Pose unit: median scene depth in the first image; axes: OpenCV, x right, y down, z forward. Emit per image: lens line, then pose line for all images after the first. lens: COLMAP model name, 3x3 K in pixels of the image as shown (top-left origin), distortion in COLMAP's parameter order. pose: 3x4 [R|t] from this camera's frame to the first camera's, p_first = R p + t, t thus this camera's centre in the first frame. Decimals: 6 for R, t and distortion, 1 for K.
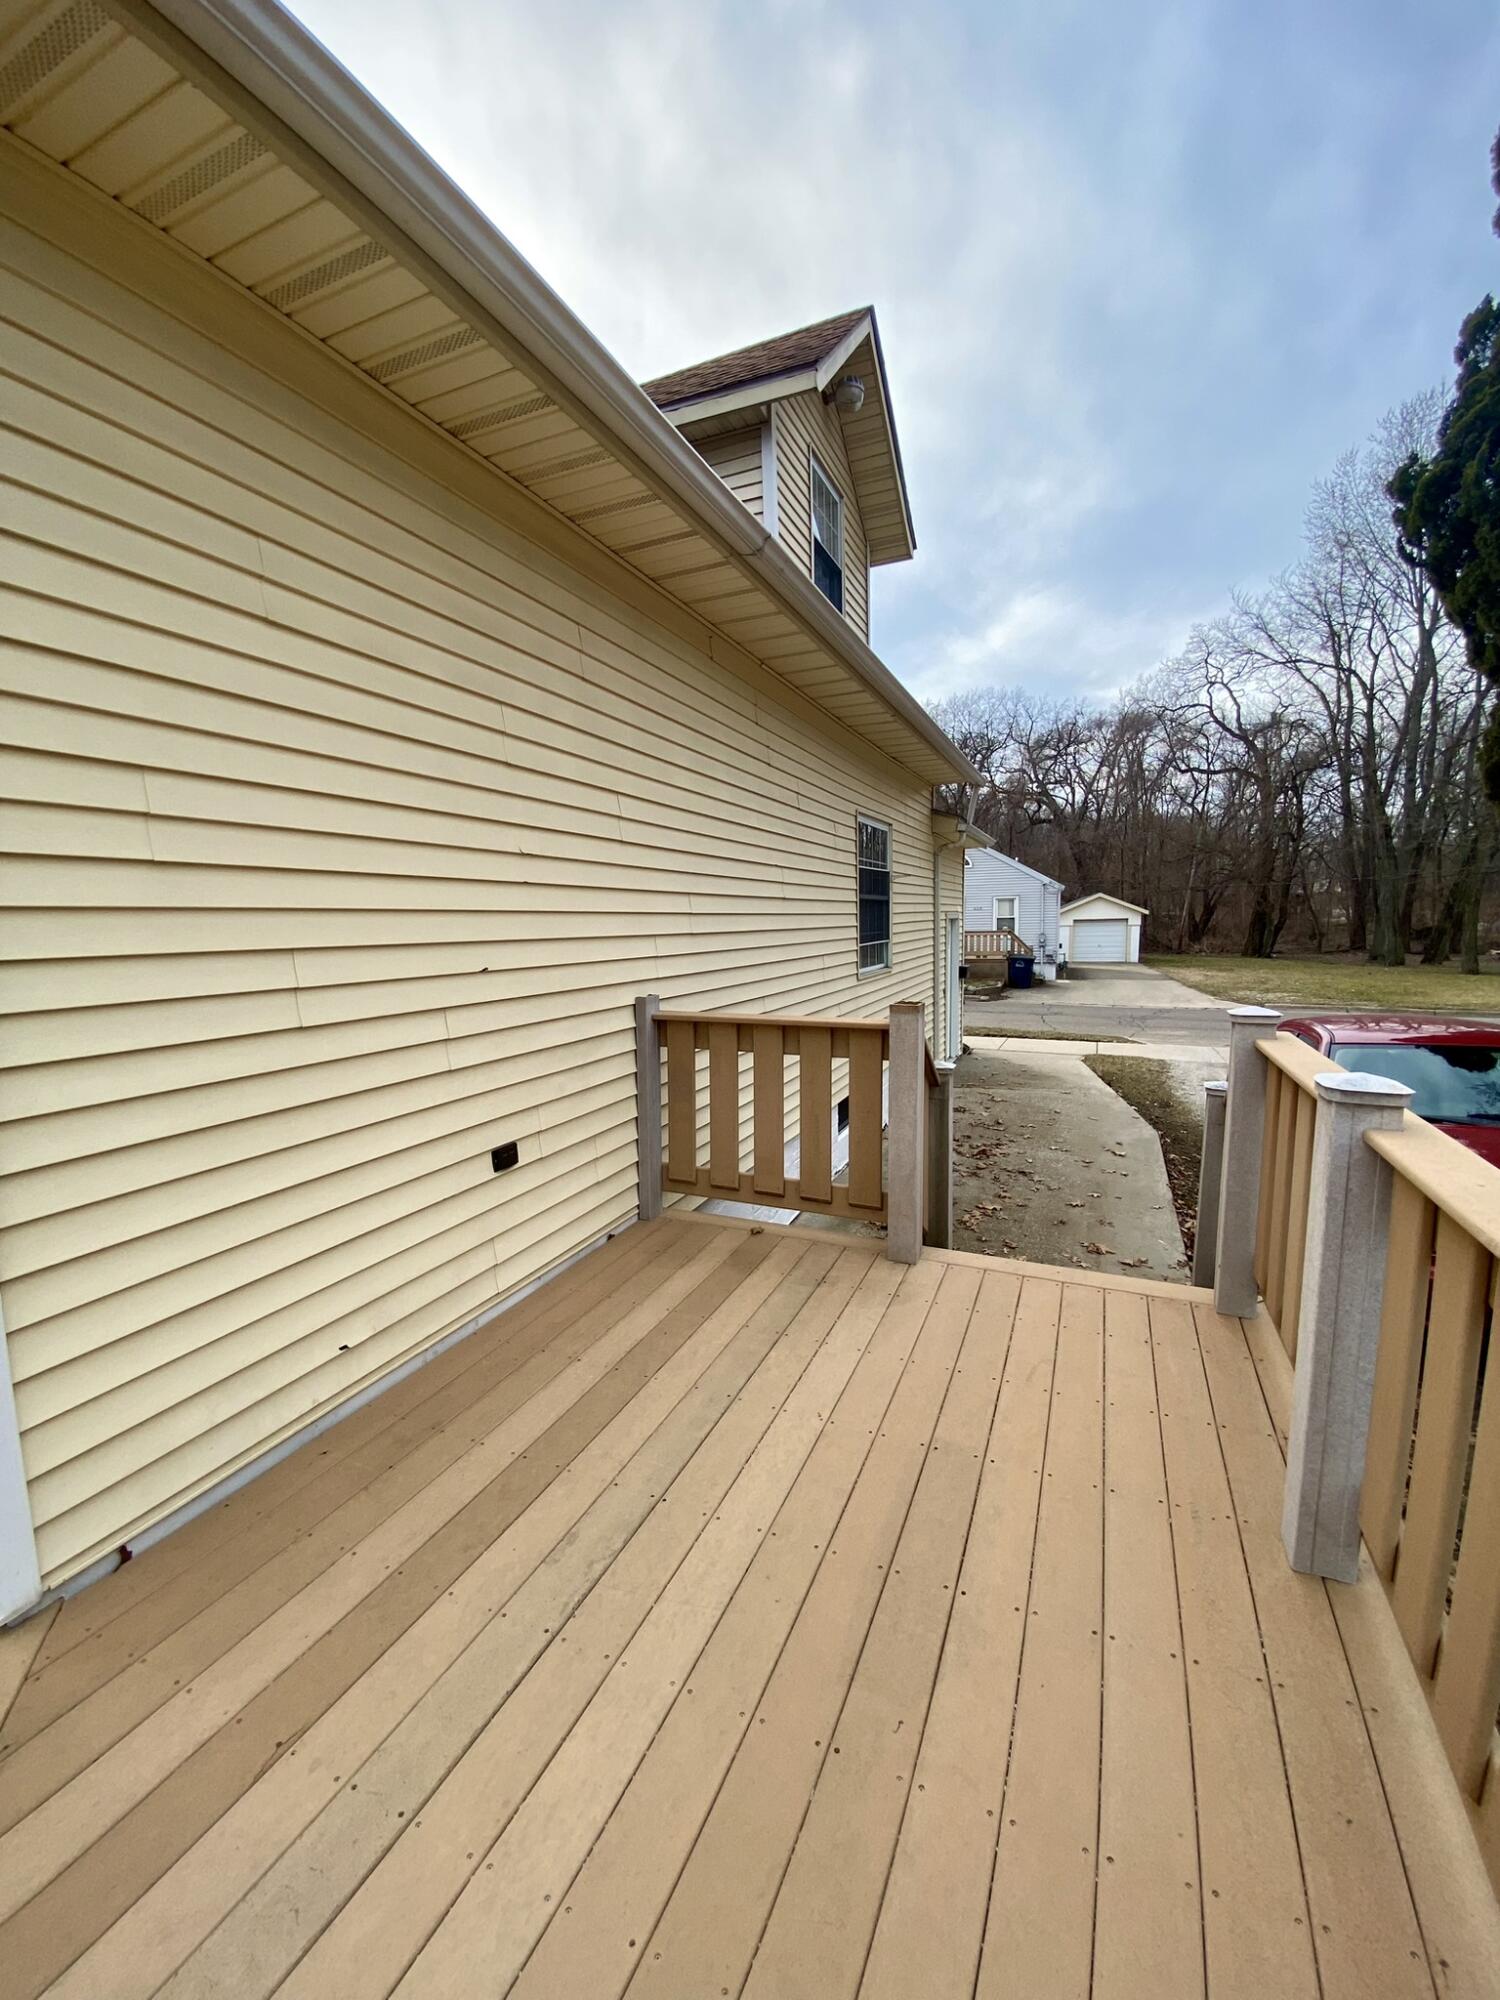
lens RADIAL K [[819.7, 0, 755.5], [0, 819.7, 990.8], [0, 0, 1]] dist [-0.006970, -0.002166]
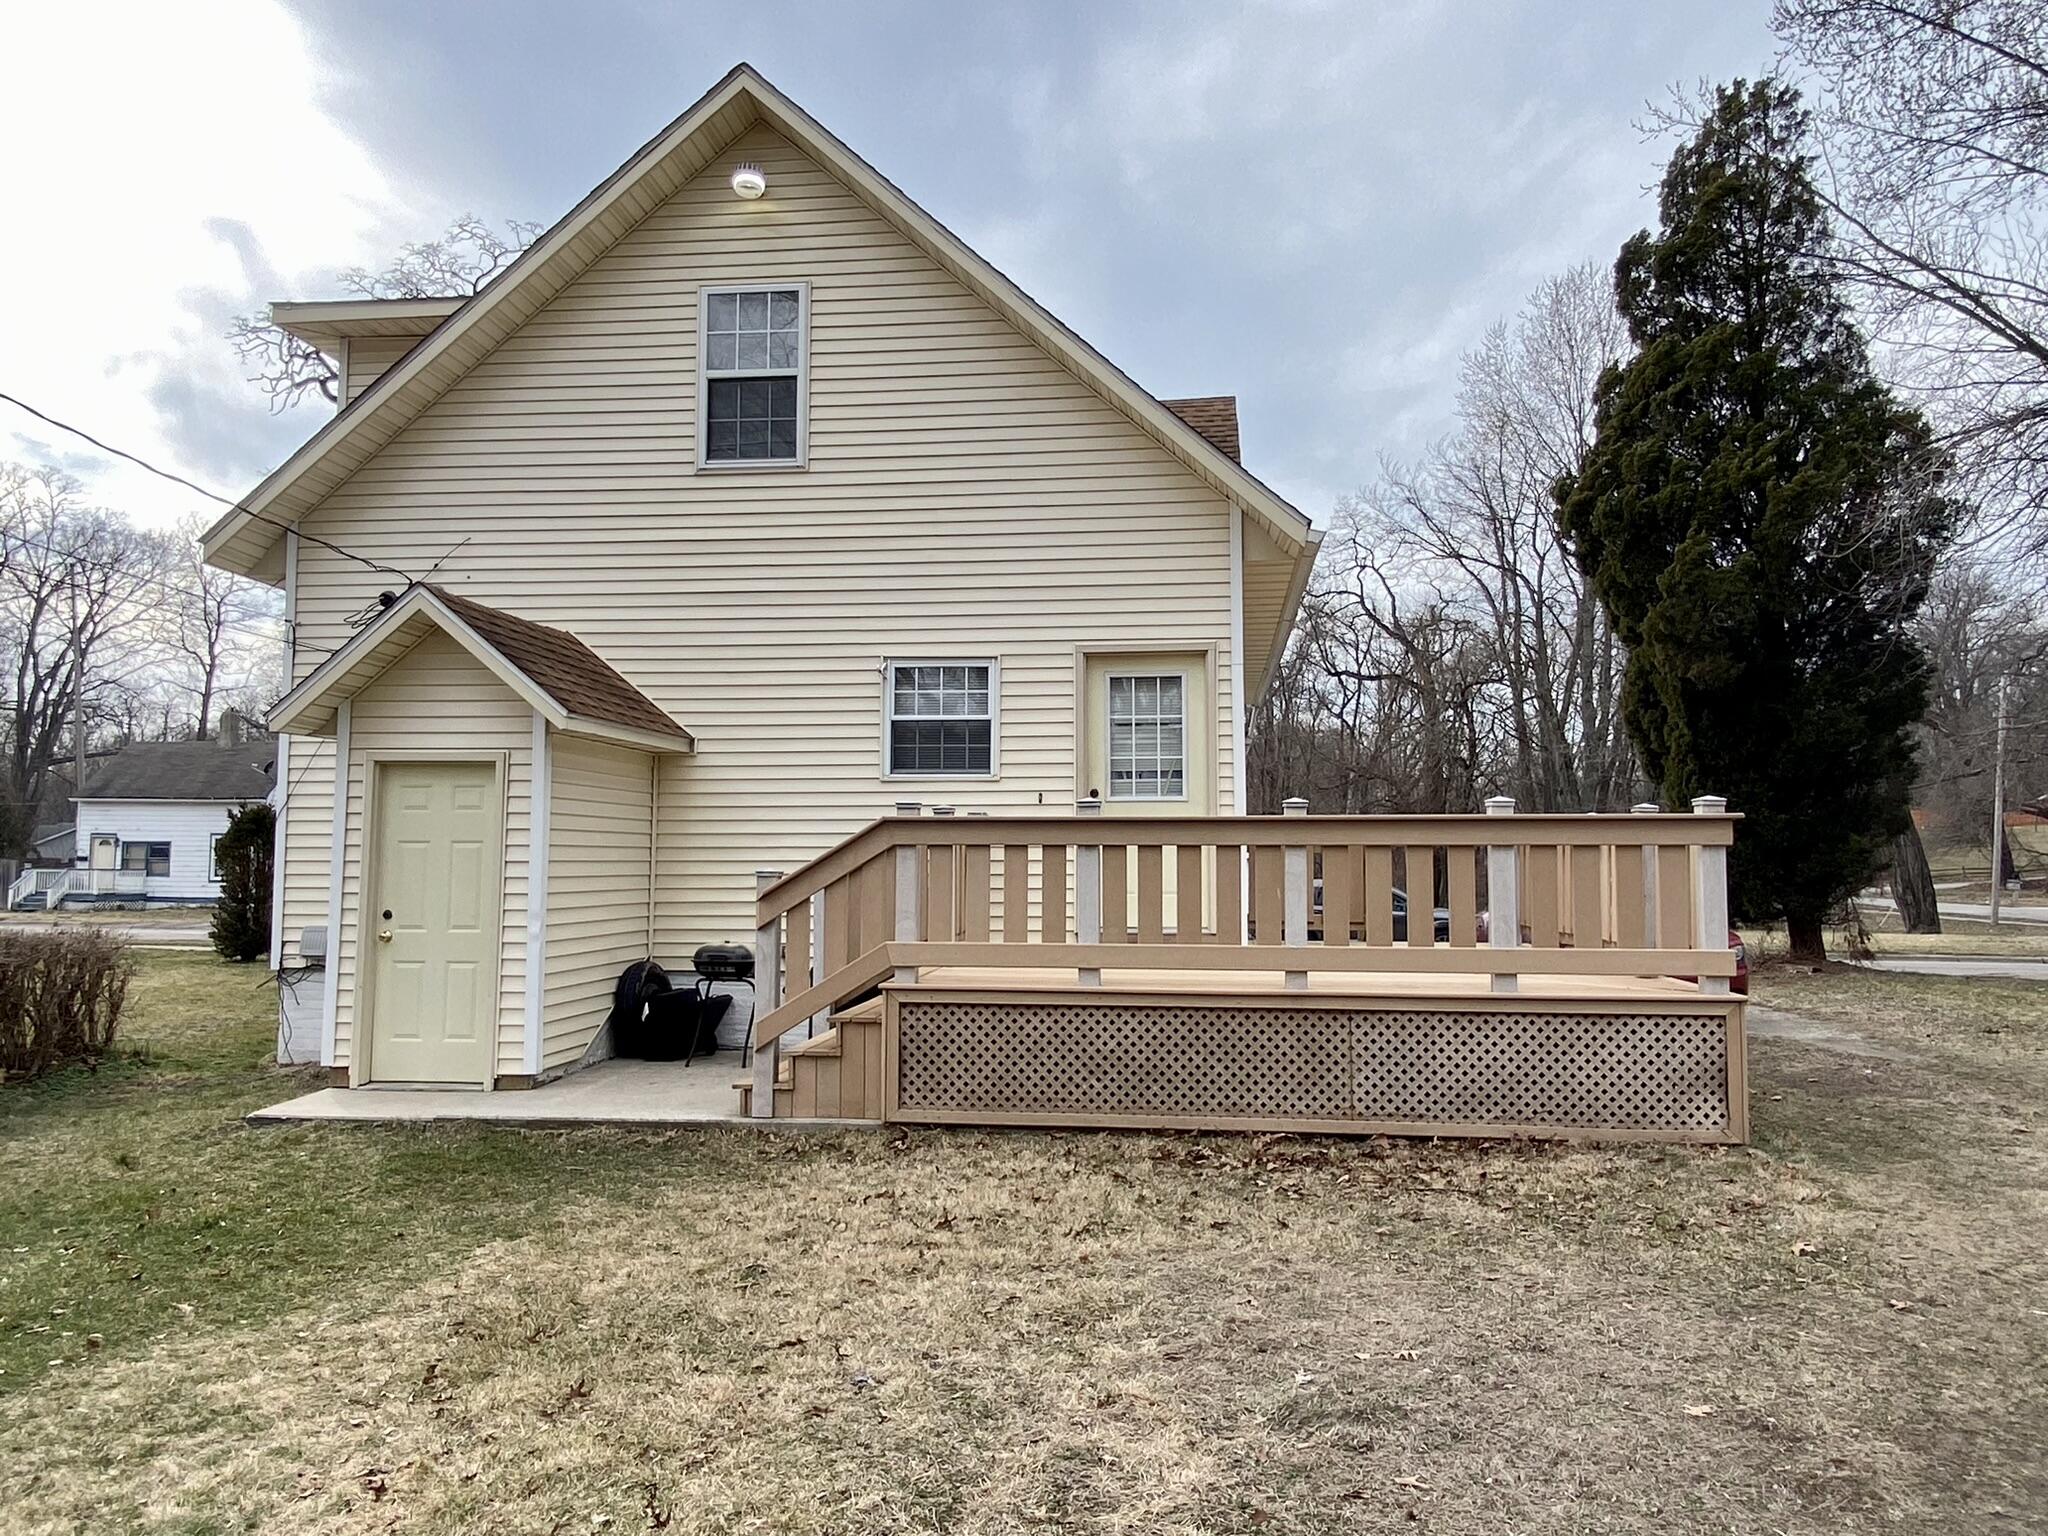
lens RADIAL K [[1408.2, 0, 1026.3], [0, 1408.2, 775.1], [0, 0, 1]] dist [0.000444, -0.005018]
pose [[0.959762, 0.029460, 0.279266, -0.120015], [0.013929, 0.988263, -0.152123, 0.020220], [-0.280470, 0.149892, 0.948087, -0.157915]]
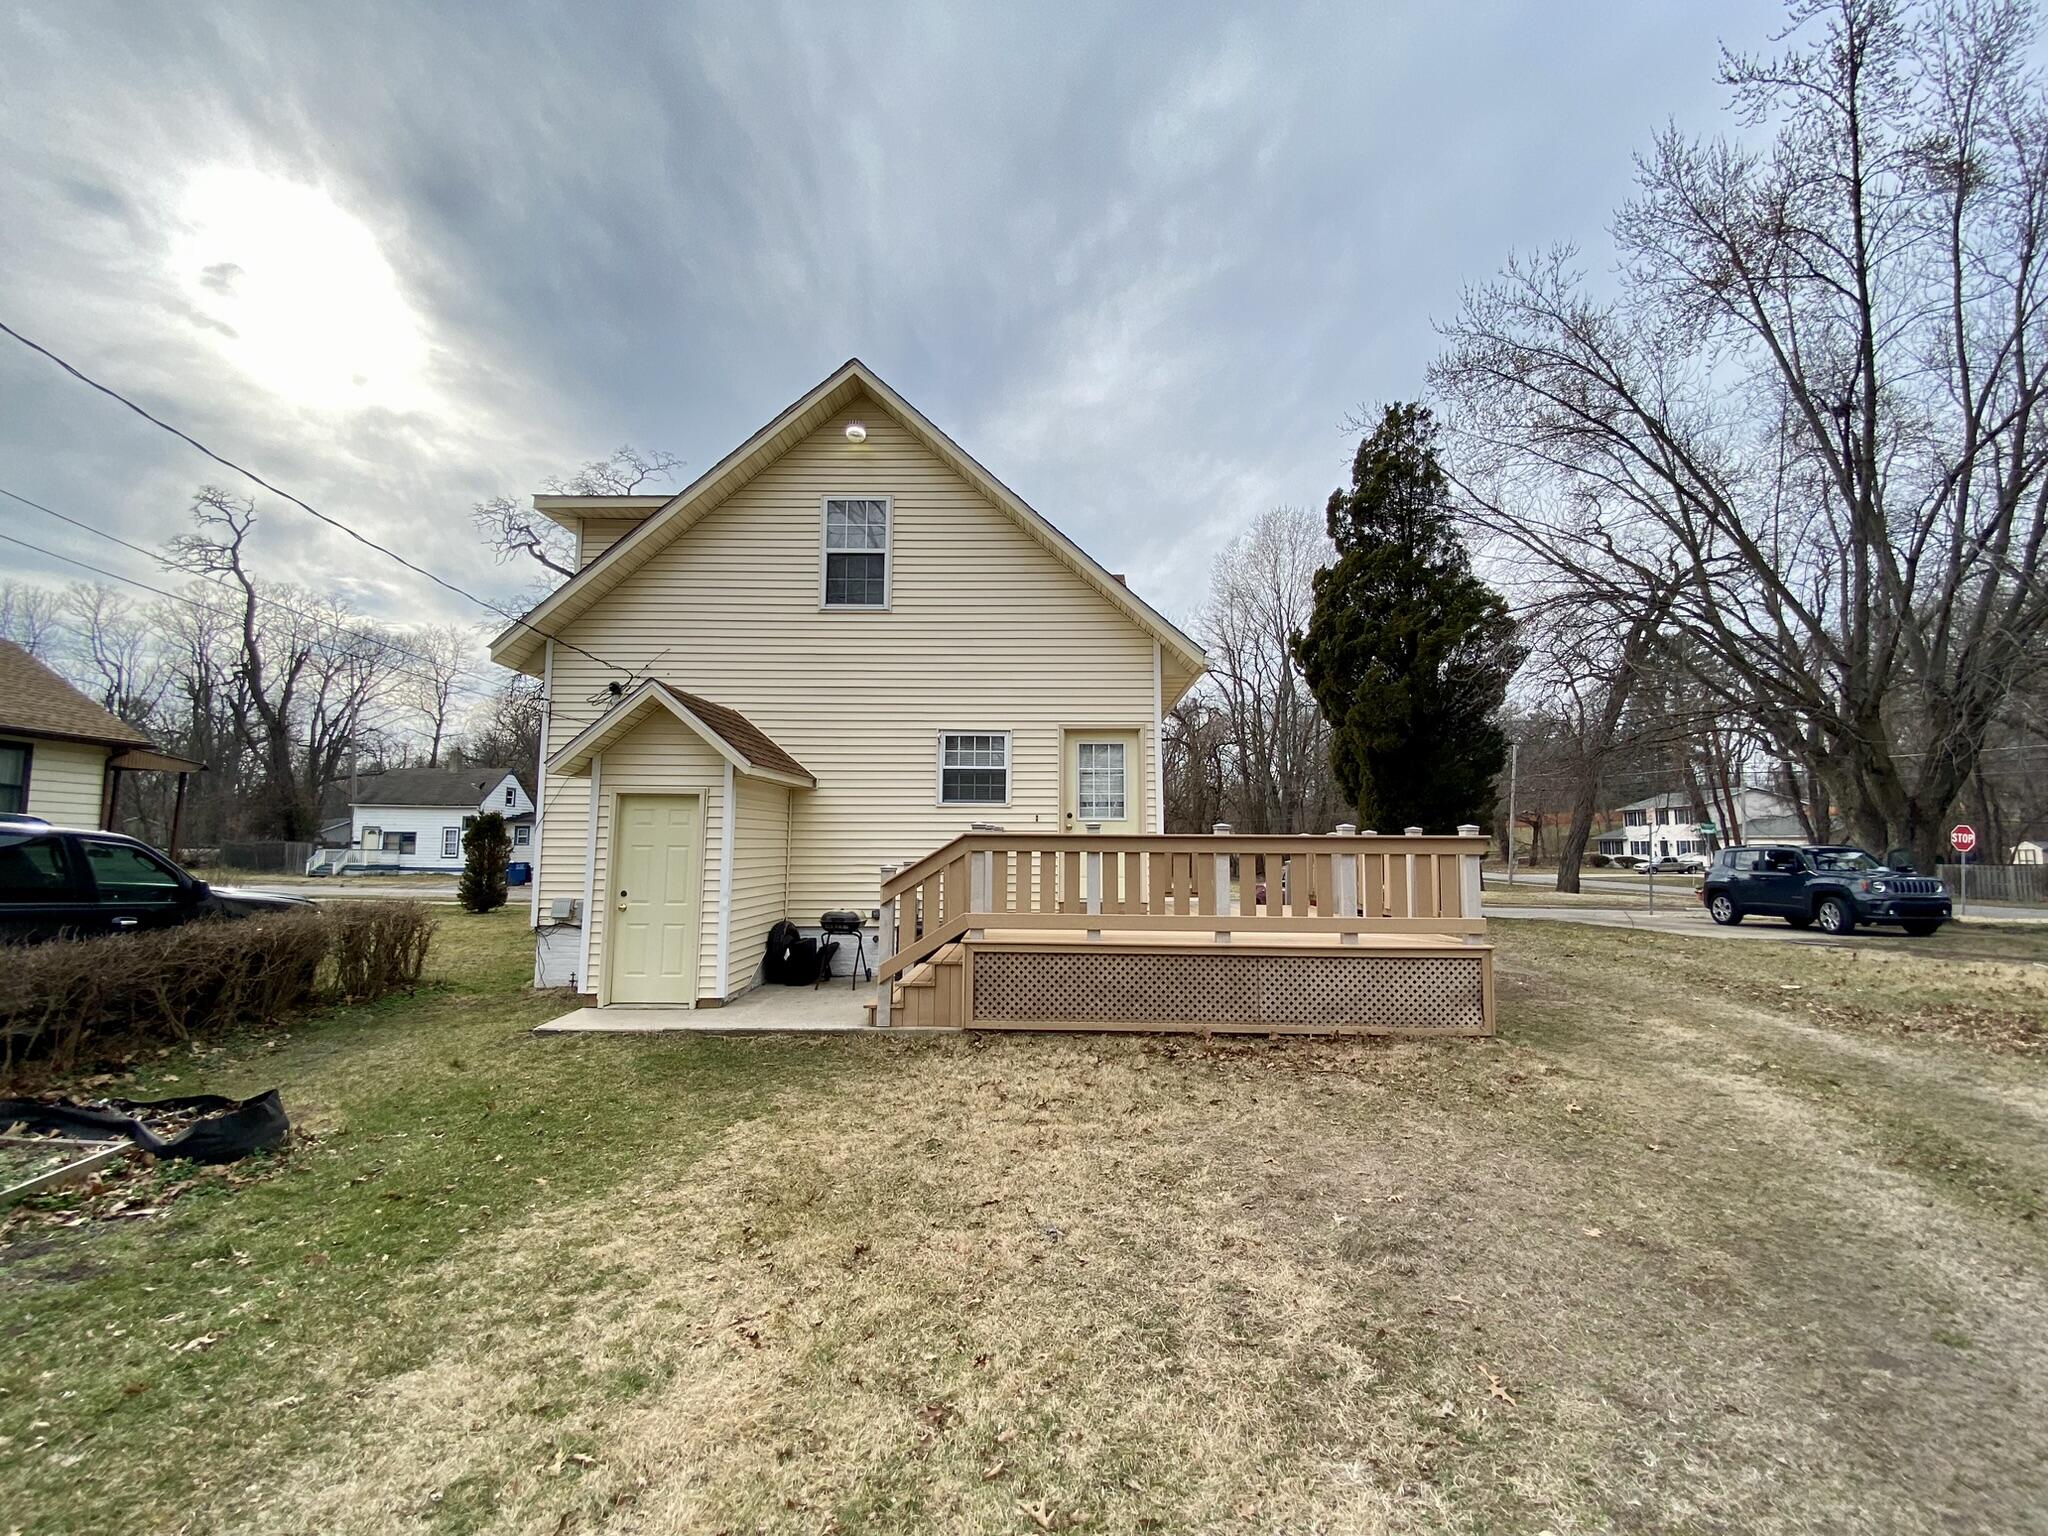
lens RADIAL K [[839.4, 0, 1027.0], [0, 839.4, 774.3], [0, 0, 1]] dist [-0.006970, -0.002166]
pose [[0.930629, 0.047183, 0.362910, -0.125212], [0.017955, 0.984573, -0.174050, 0.018858], [-0.365524, 0.168492, 0.915425, -0.153272]]
